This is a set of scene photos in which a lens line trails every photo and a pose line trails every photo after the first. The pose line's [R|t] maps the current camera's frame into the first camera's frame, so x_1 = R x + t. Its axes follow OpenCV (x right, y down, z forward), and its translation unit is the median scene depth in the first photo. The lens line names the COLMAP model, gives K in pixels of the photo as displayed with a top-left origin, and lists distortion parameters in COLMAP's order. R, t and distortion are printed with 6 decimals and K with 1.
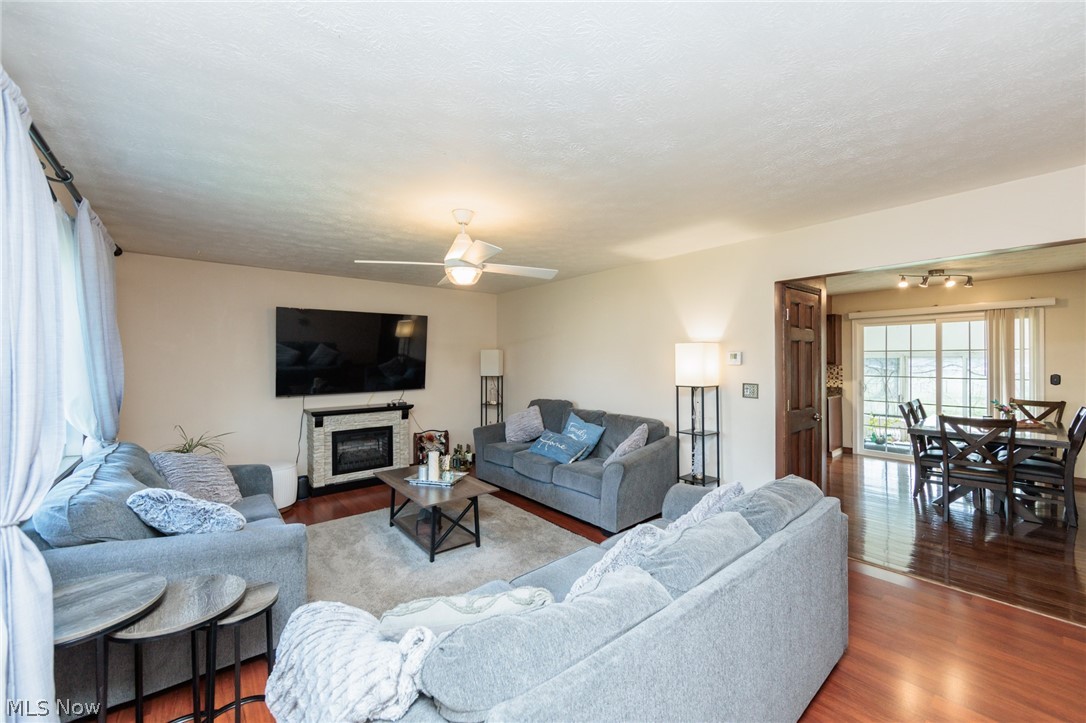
lens RADIAL K [[425.6, 0, 544.9], [0, 425.6, 360.3], [0, 0, 1]] dist [-0.001699, 0.000107]
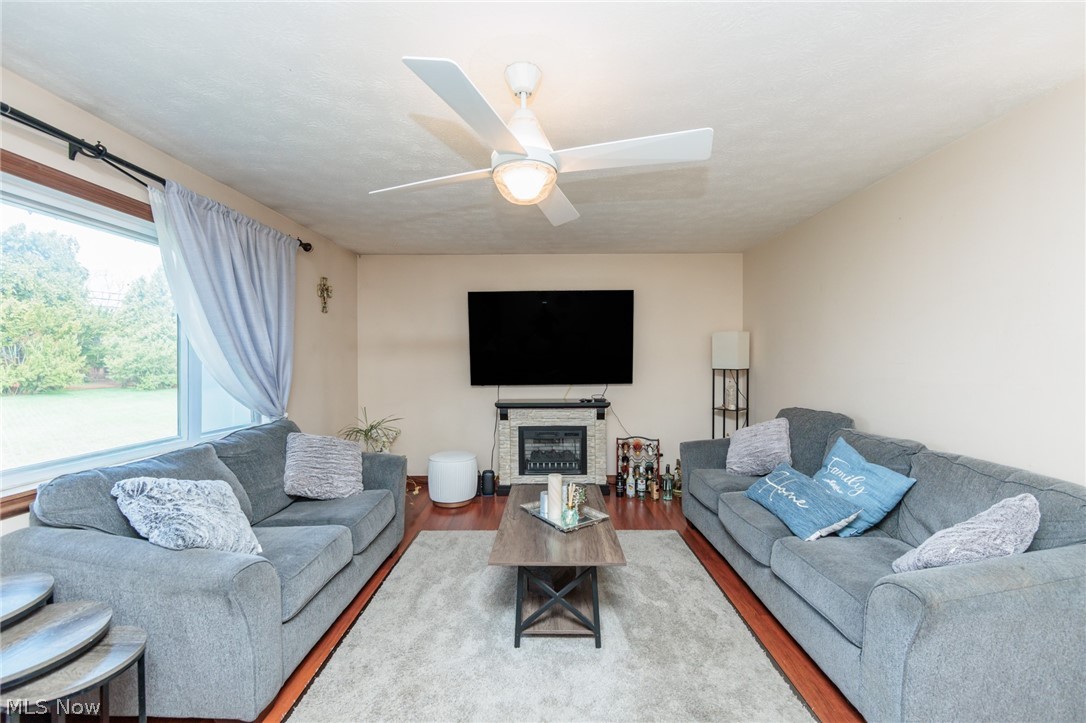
lens RADIAL K [[425.6, 0, 544.9], [0, 425.6, 360.3], [0, 0, 1]] dist [-0.001699, 0.000107]
pose [[0.765142, 0.005783, -0.643835, 0.121062], [0.001295, 0.999944, 0.010521, 0.018963], [0.643860, -0.008884, 0.765092, 0.351094]]
